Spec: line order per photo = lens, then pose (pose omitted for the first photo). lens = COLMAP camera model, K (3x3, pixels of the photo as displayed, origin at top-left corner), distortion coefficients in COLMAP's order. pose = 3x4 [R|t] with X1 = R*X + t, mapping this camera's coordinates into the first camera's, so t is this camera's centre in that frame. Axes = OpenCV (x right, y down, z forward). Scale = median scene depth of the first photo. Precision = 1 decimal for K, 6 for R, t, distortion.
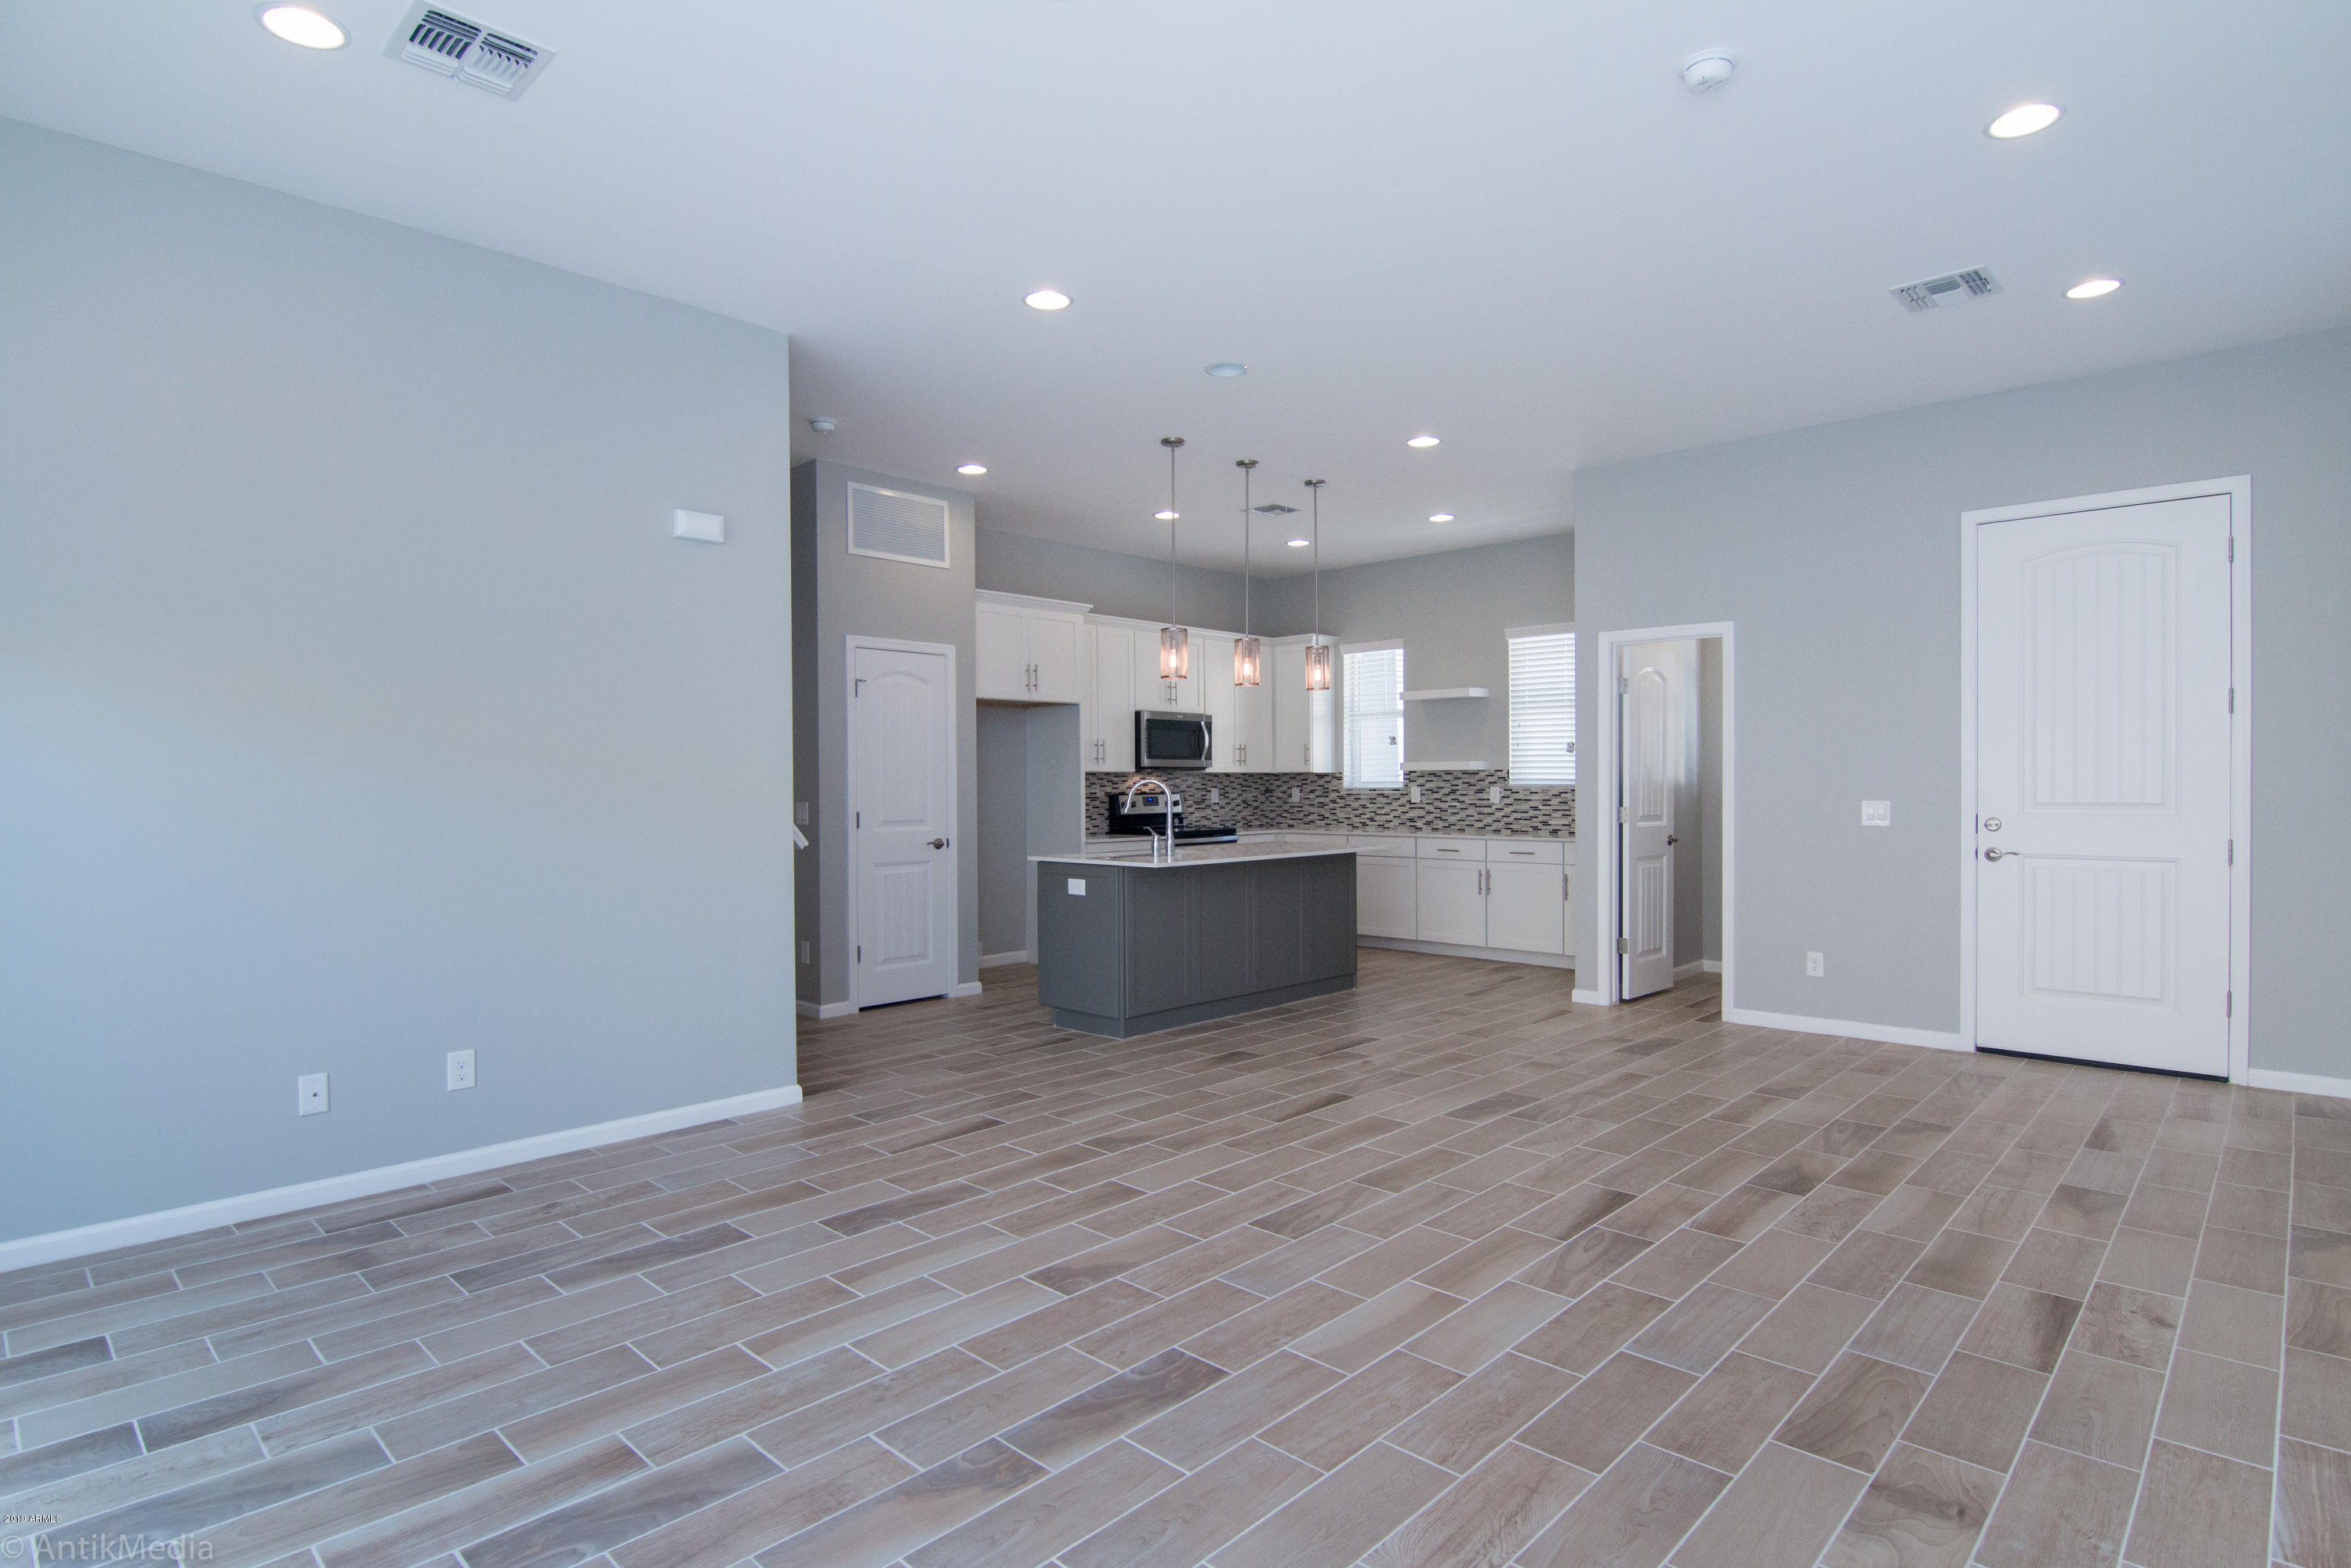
lens RADIAL K [[1197.1, 0, 1183.9], [0, 1197.1, 791.0], [0, 0, 1]] dist [-0.012457, -0.000978]
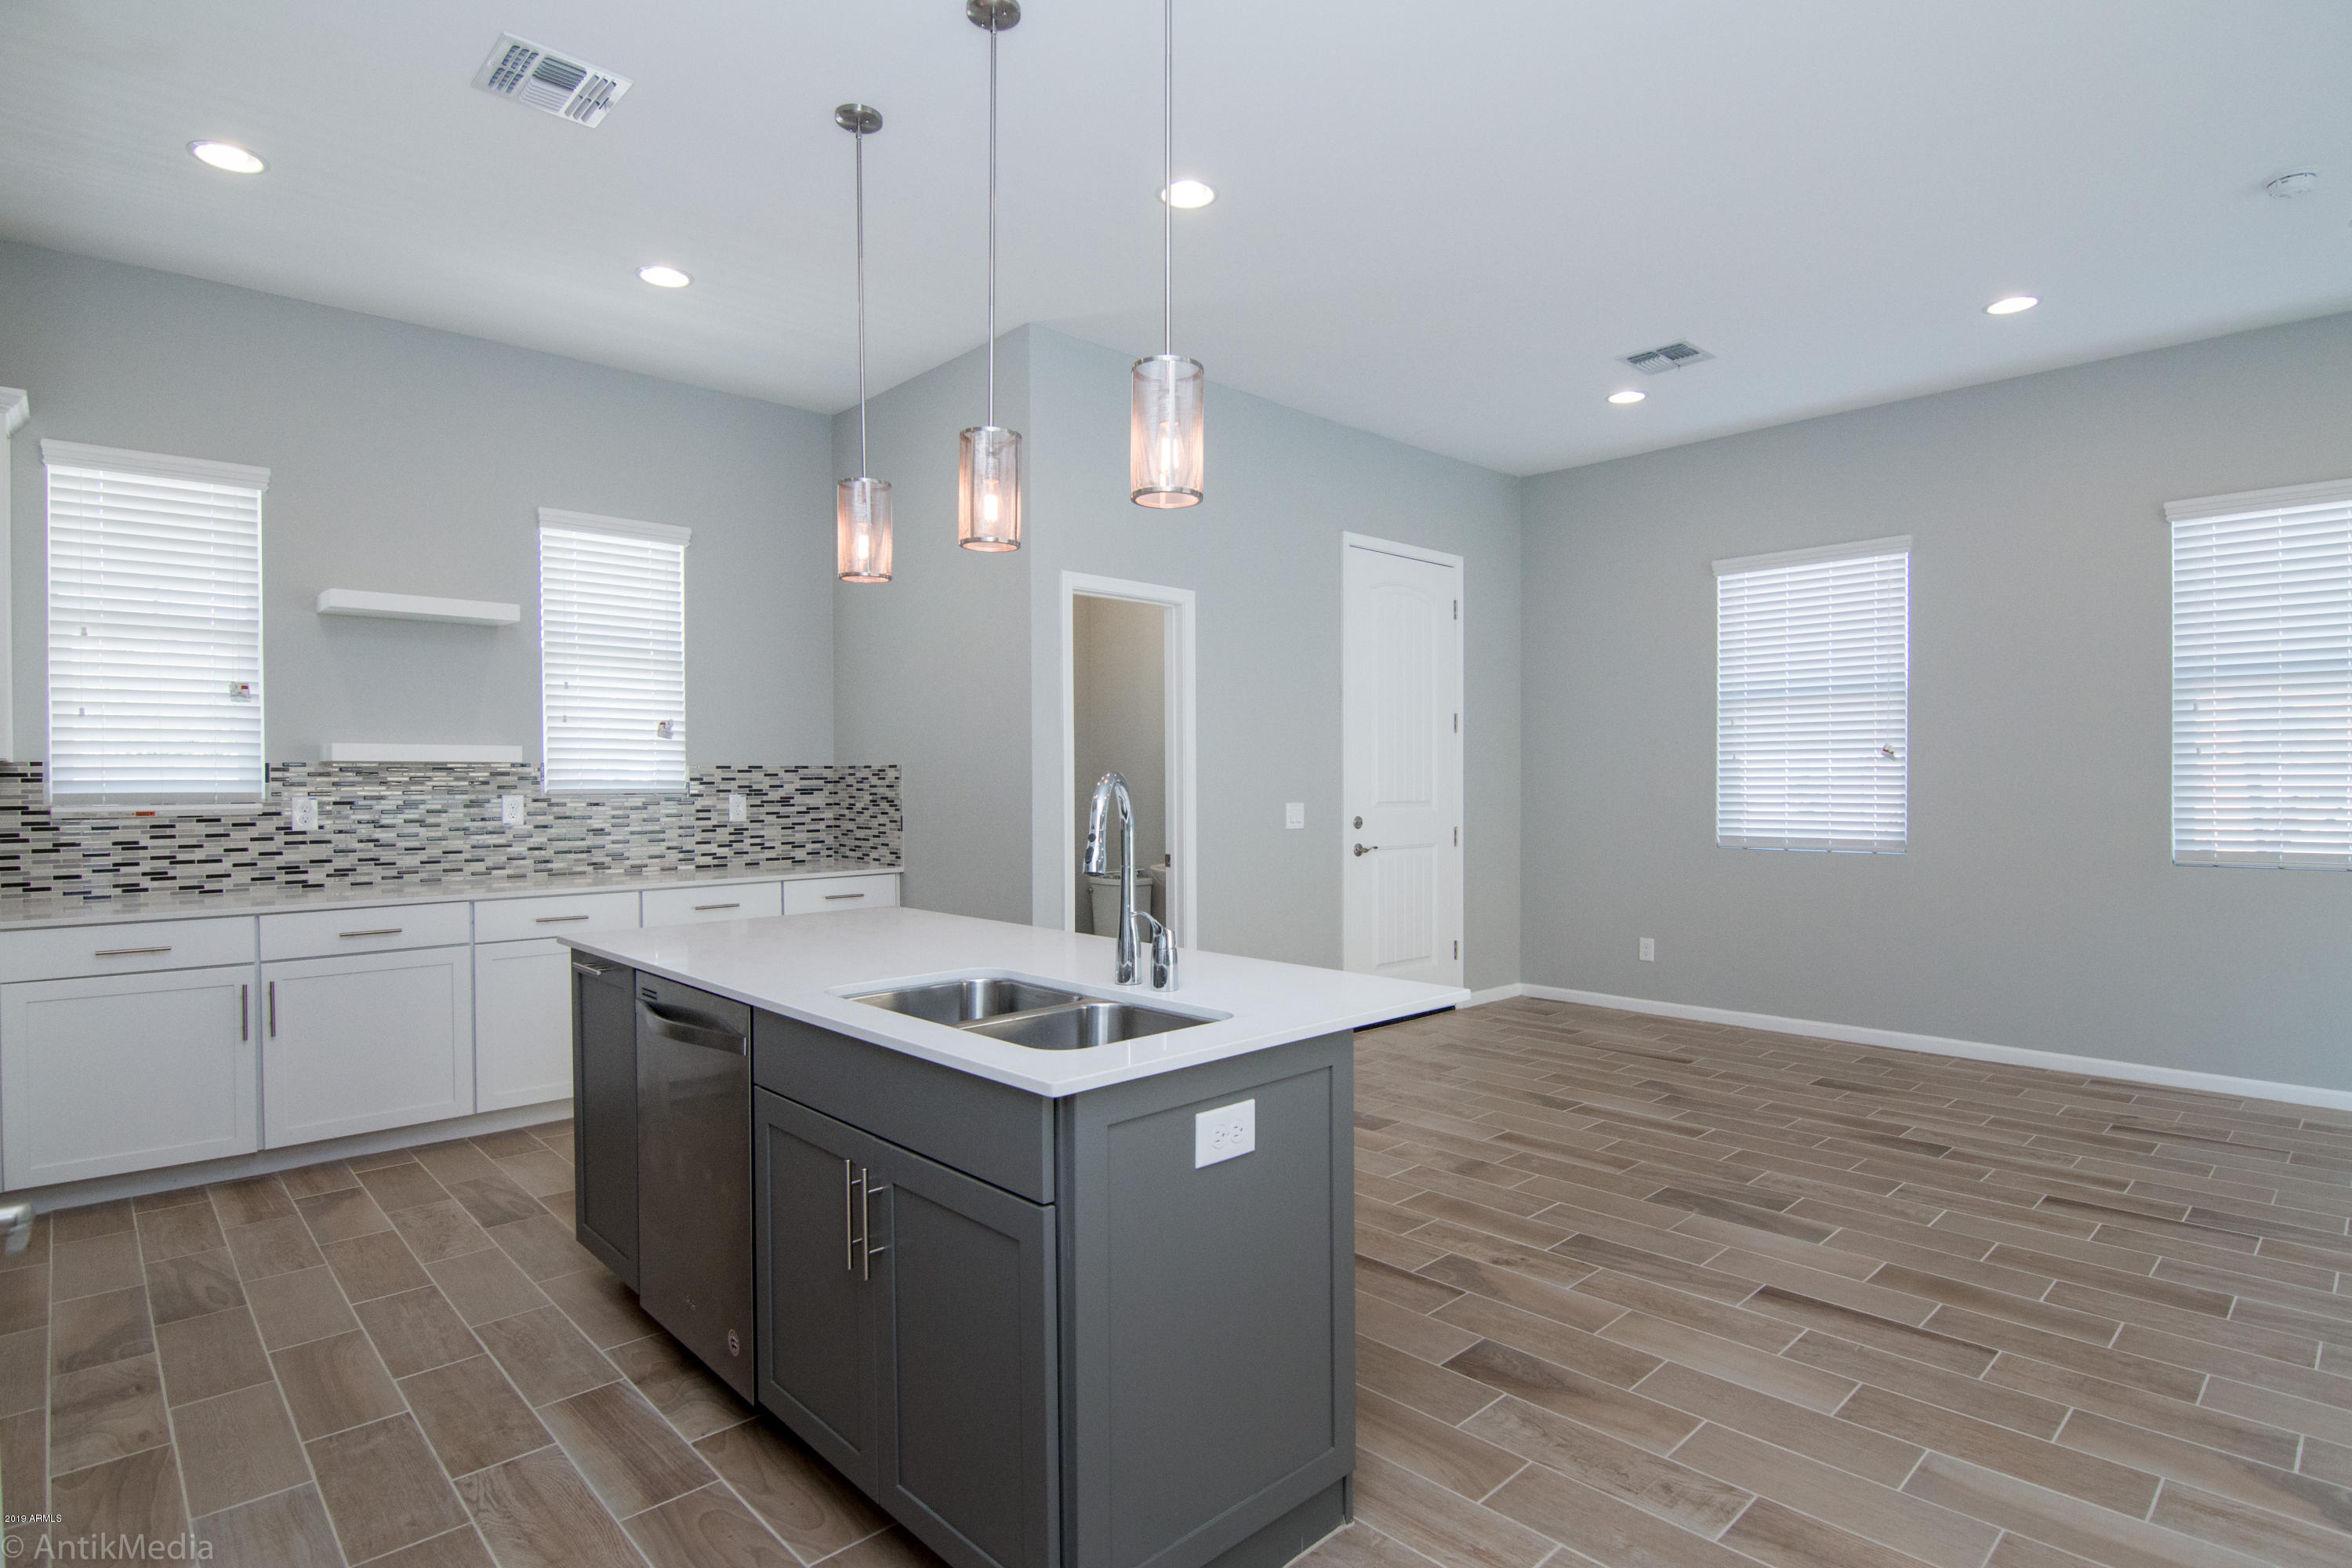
lens RADIAL K [[1197.5, 0, 1184.4], [0, 1197.5, 791.0], [0, 0, 1]] dist [-0.012457, -0.000978]
pose [[0.051892, -0.003981, 0.998645, -0.252815], [0.010335, 0.999941, 0.003449, -0.003827], [-0.998599, 0.010142, 0.051930, 0.650391]]
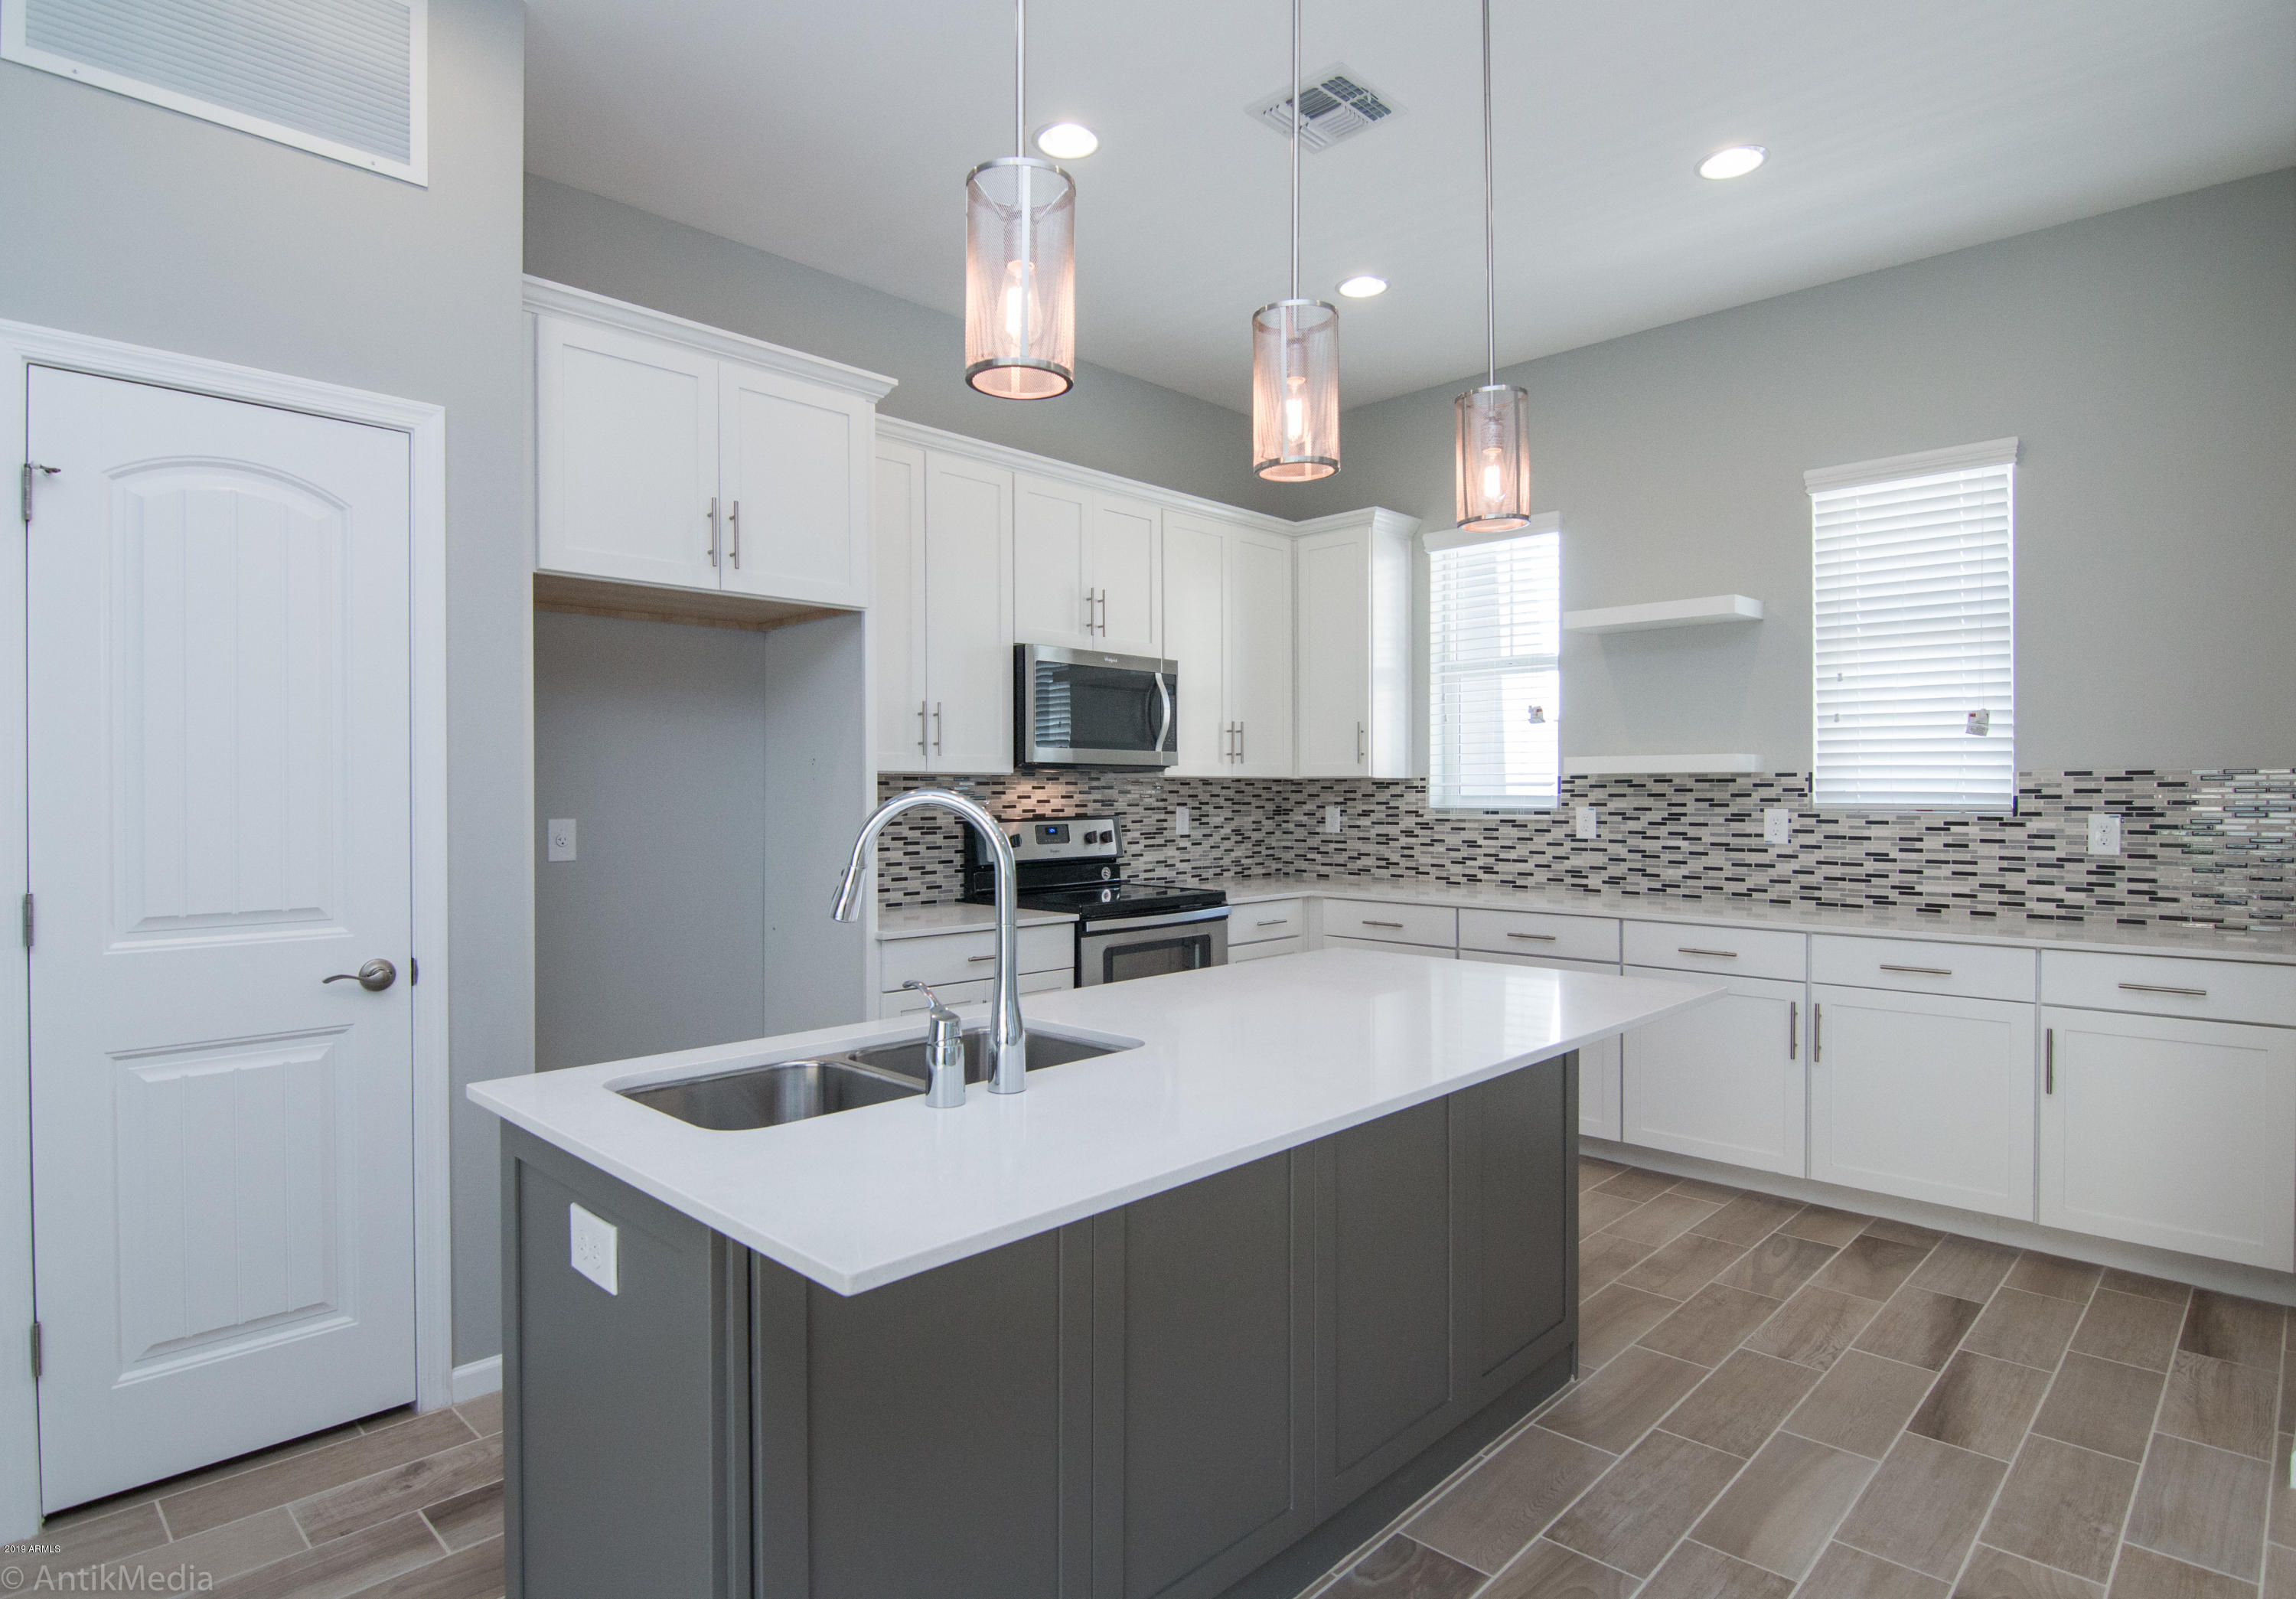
lens RADIAL K [[1220.2, 0, 1127.7], [0, 1220.2, 804.3], [0, 0, 1]] dist [-0.000267, -0.021764]
pose [[0.999811, 0.004318, -0.018979, 0.012810], [-0.004256, 0.999986, 0.003267, -0.005544], [0.018993, -0.003186, 0.999815, 0.499447]]
